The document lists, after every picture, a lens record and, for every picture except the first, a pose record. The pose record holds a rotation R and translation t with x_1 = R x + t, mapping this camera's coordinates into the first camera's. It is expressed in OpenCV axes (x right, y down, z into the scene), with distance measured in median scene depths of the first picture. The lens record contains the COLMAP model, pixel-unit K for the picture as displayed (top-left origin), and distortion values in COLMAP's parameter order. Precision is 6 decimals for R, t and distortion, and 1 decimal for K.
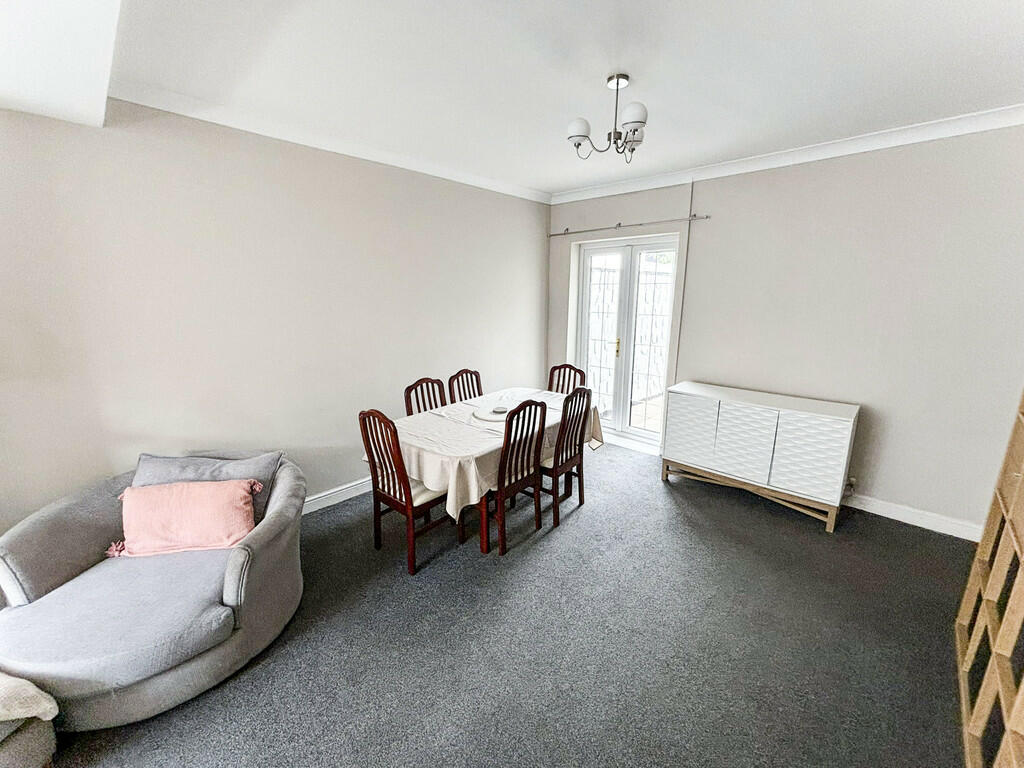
lens RADIAL K [[415.8, 0, 512.0], [0, 415.8, 384.0], [0, 0, 1]] dist [-0.000350, -0.000291]
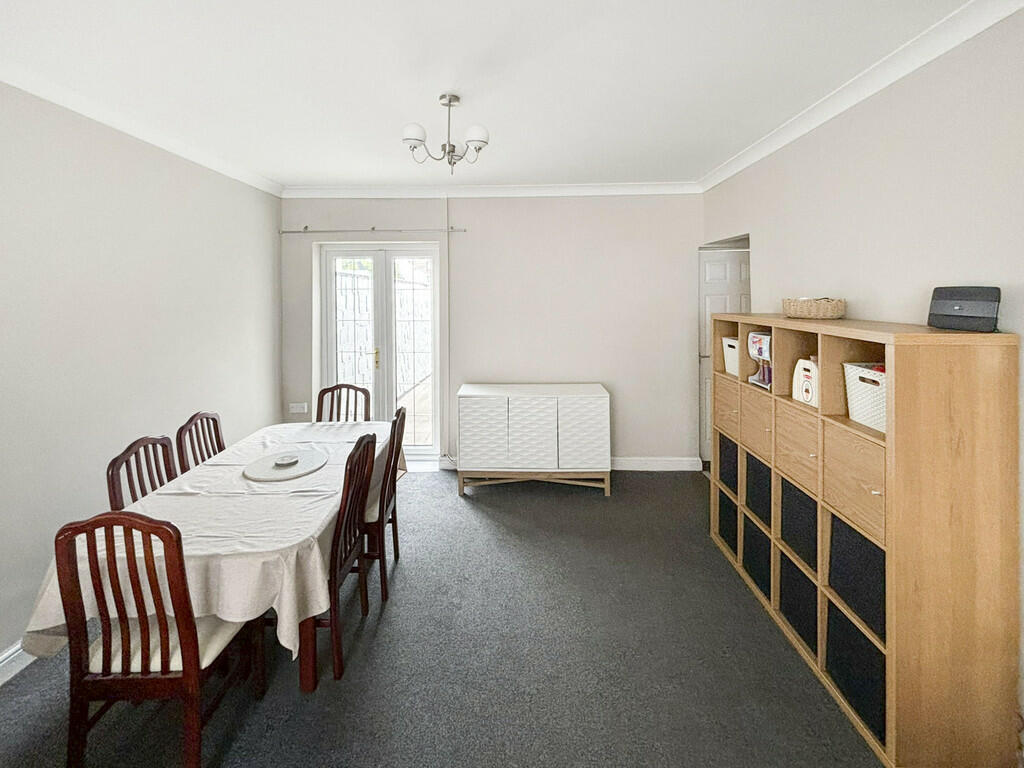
lens RADIAL K [[441.8, 0, 513.1], [0, 441.8, 297.5], [0, 0, 1]] dist [0.021226, -0.013053]
pose [[0.741358, -0.007875, 0.671064, -0.242646], [0.152189, 0.975854, -0.156678, -0.031377], [-0.653626, 0.218283, 0.724655, 0.128006]]
